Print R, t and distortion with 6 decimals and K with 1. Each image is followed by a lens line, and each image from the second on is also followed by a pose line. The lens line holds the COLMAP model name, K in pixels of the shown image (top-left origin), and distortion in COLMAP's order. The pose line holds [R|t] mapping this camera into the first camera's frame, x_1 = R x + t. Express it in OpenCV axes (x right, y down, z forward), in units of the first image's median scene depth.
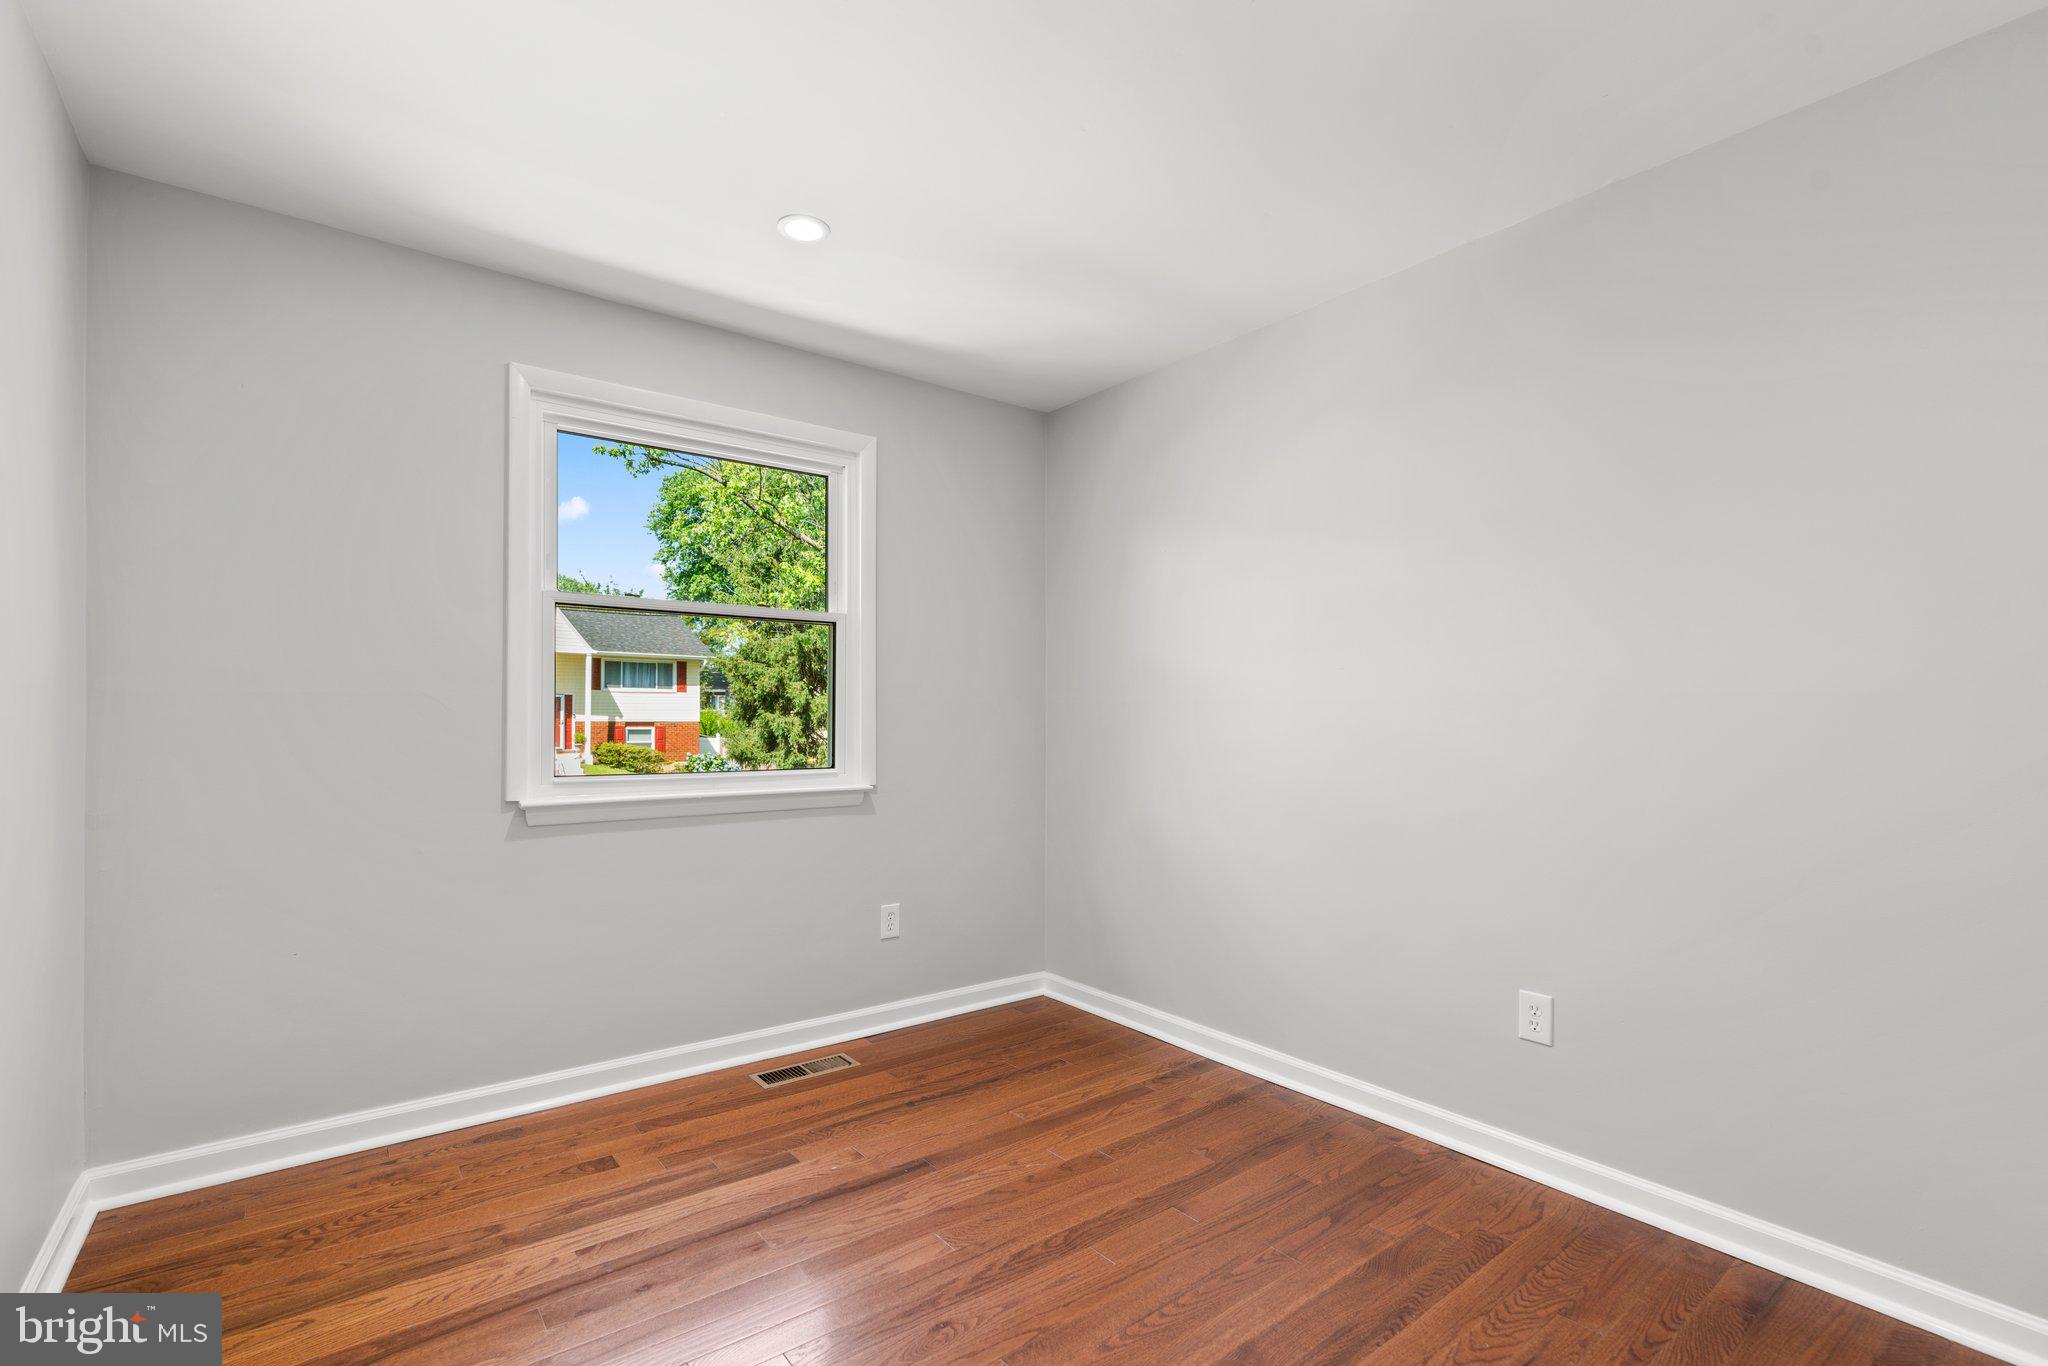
lens RADIAL K [[966.9, 0, 1027.8], [0, 966.9, 713.9], [0, 0, 1]] dist [-0.077806, 0.031189]
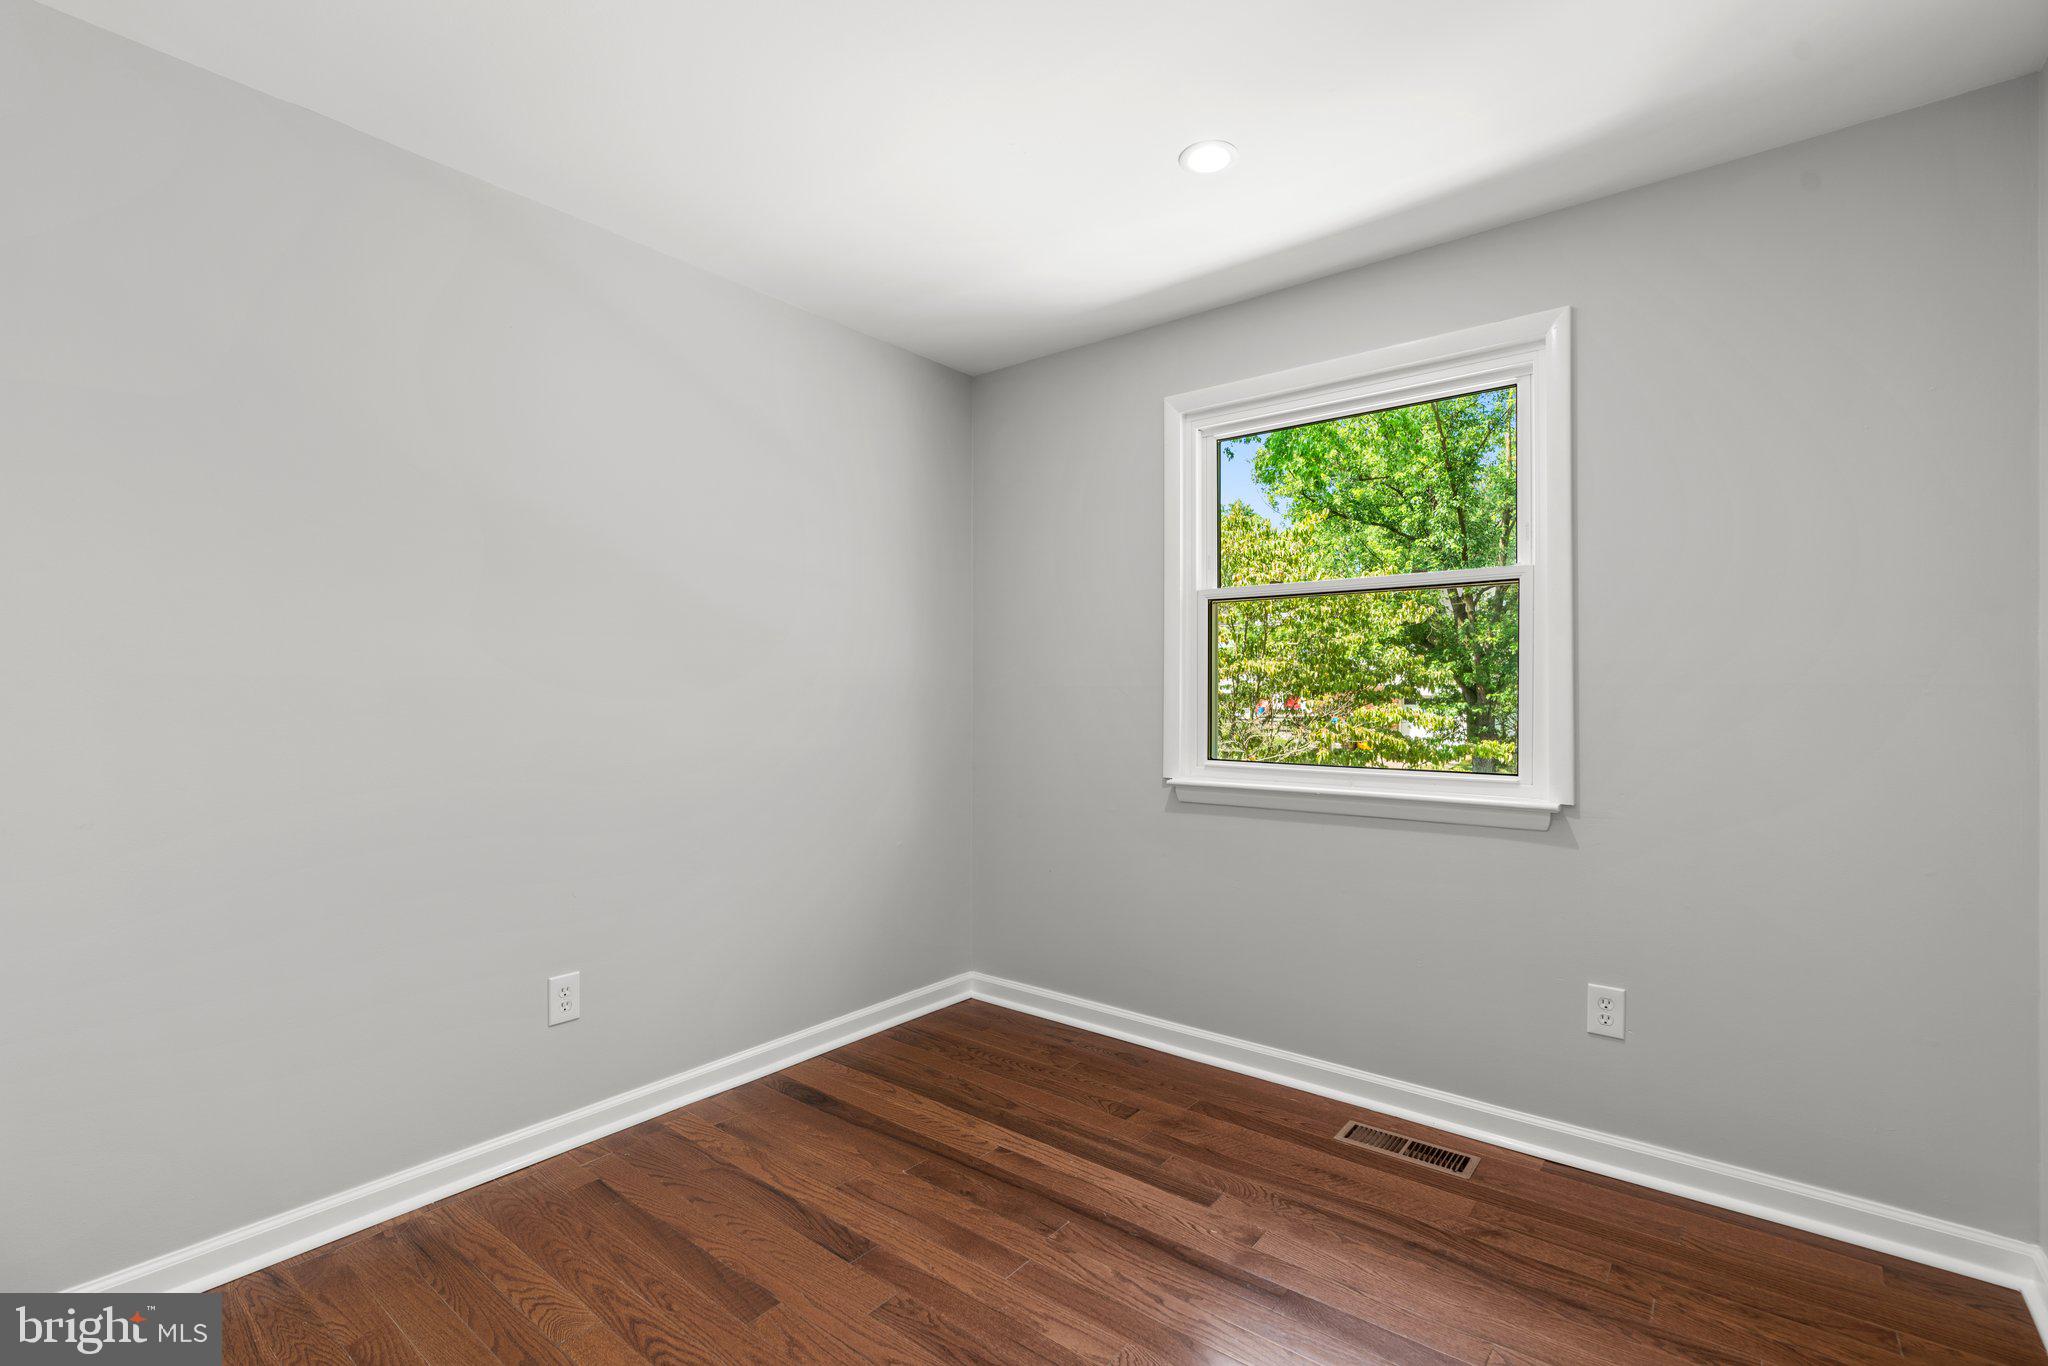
lens RADIAL K [[931.0, 0, 1028.8], [0, 931.0, 700.2], [0, 0, 1]] dist [-0.016104, 0.010704]
pose [[0.185833, -0.000494, -0.982581, 0.541870], [-0.000318, 1.000000, -0.000563, -0.001816], [0.982581, 0.000417, 0.185833, 0.624916]]
